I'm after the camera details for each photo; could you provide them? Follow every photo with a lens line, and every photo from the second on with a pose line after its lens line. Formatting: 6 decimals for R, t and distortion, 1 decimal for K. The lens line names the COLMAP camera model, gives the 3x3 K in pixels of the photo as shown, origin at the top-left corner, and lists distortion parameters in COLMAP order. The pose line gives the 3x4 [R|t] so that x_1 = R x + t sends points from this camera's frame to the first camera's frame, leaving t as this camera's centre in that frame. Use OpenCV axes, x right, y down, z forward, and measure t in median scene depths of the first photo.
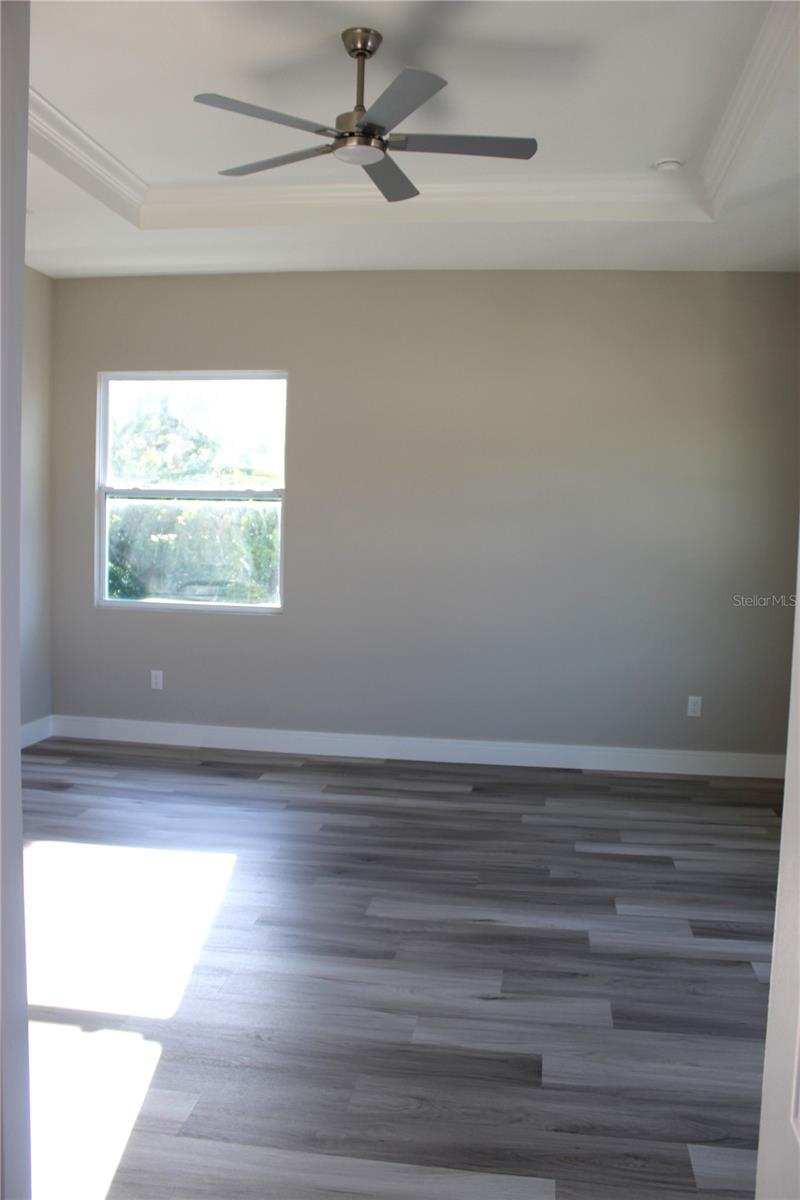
lens RADIAL K [[993.1, 0, 398.2], [0, 993.1, 602.1], [0, 0, 1]] dist [-0.140832, 0.108562]
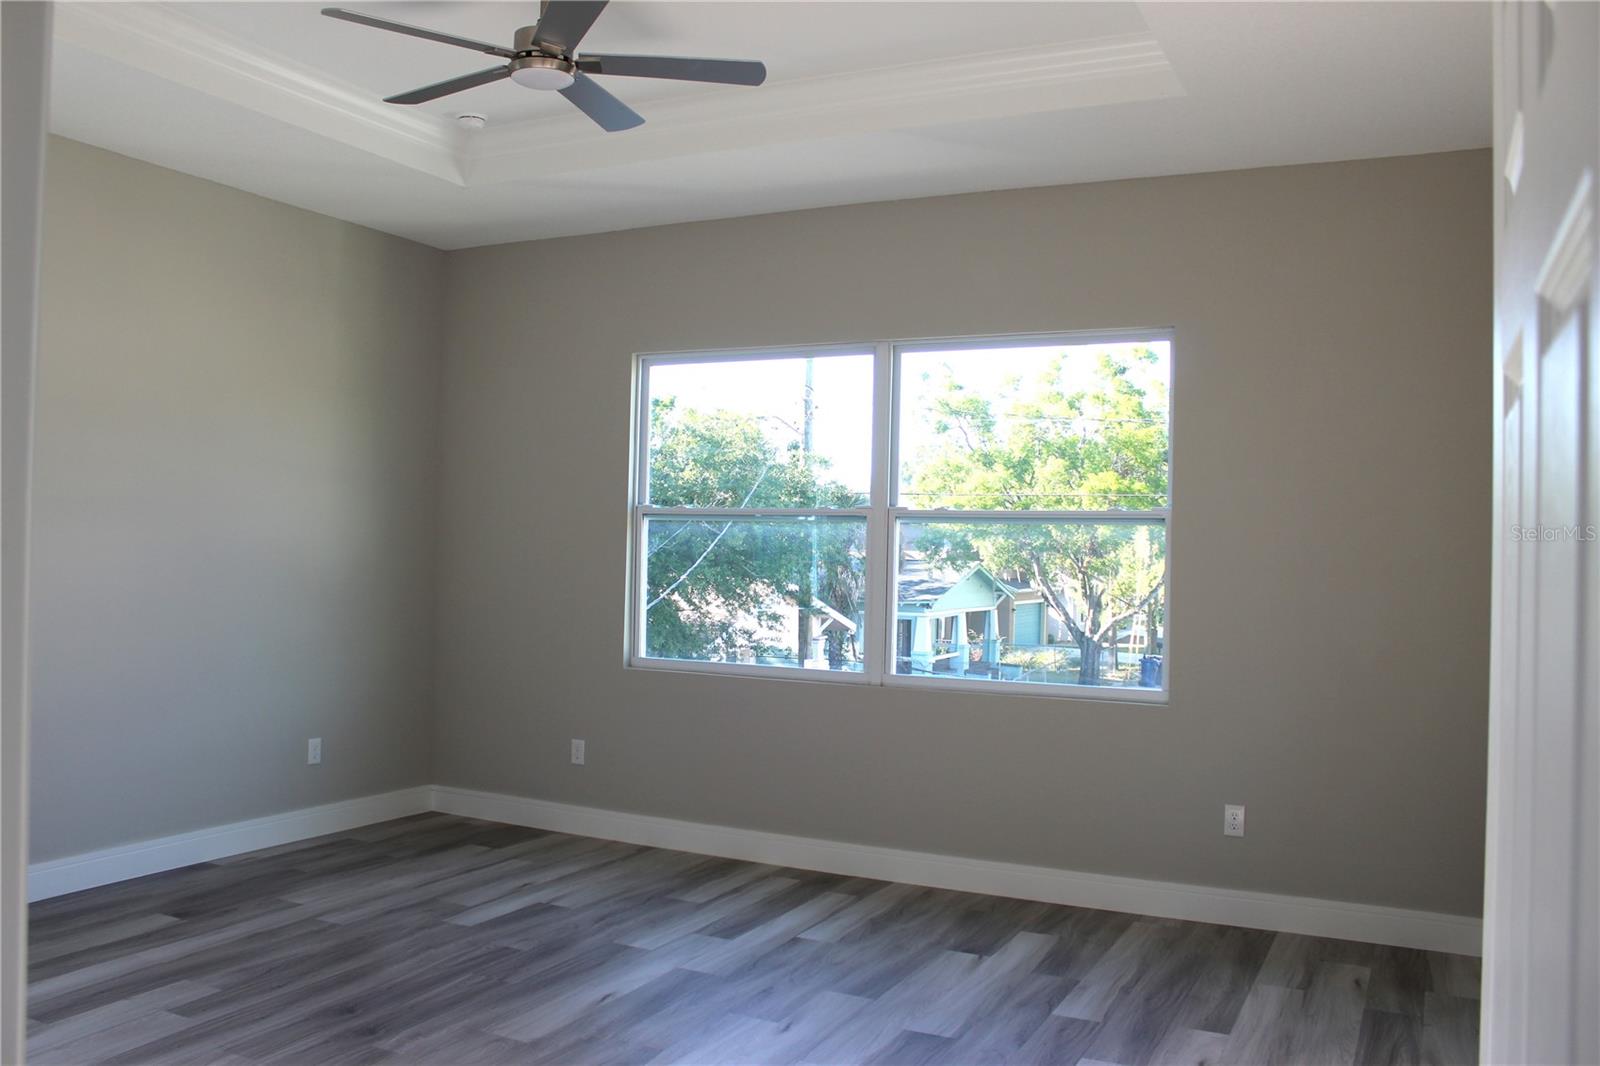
lens RADIAL K [[1324.2, 0, 796.4], [0, 1324.2, 528.7], [0, 0, 1]] dist [-0.140832, 0.108562]
pose [[0.308915, -0.000687, 0.951089, -0.868233], [0.052944, 0.998462, -0.016475, -0.055017], [-0.949615, 0.055444, 0.308476, 0.422593]]
